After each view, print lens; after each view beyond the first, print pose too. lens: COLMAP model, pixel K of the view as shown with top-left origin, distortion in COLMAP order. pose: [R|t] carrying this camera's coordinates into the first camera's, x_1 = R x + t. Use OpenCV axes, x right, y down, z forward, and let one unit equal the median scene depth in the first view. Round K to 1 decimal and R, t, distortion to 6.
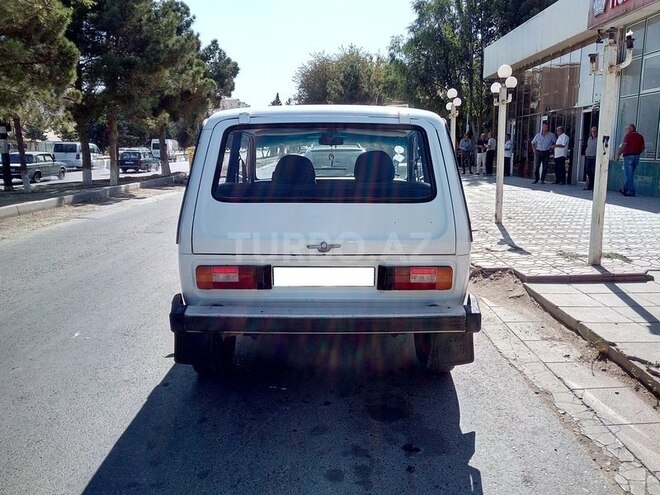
lens RADIAL K [[554.0, 0, 337.2], [0, 554.0, 248.7], [0, 0, 1]] dist [0.066869, -0.138520]
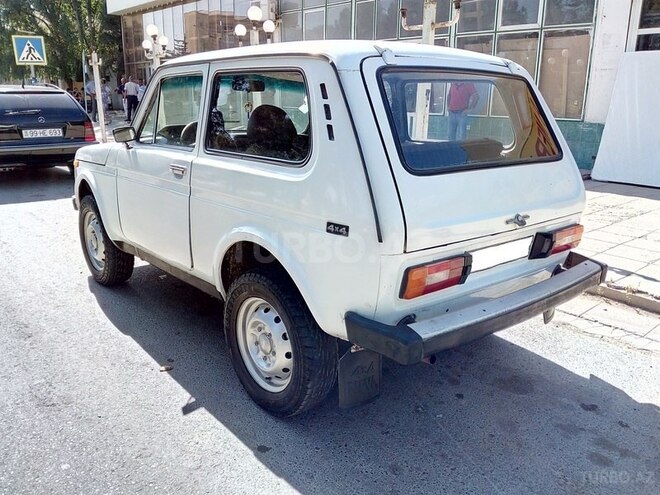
lens RADIAL K [[554.0, 0, 337.2], [0, 554.0, 248.7], [0, 0, 1]] dist [0.066869, -0.138520]
pose [[0.749951, -0.158287, 0.642277, -0.673620], [0.097132, 0.986775, 0.129772, -0.084208], [-0.654324, -0.034937, 0.755407, 0.449893]]
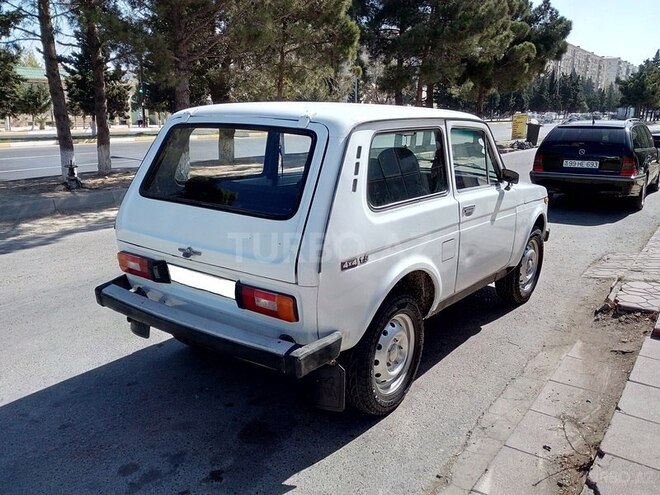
lens RADIAL K [[554.0, 0, 337.2], [0, 554.0, 248.7], [0, 0, 1]] dist [0.066869, -0.138520]
pose [[0.805504, 0.155133, -0.571924, 0.648962], [-0.118468, 0.987799, 0.101087, -0.121521], [0.580628, -0.013671, 0.814054, 0.286017]]
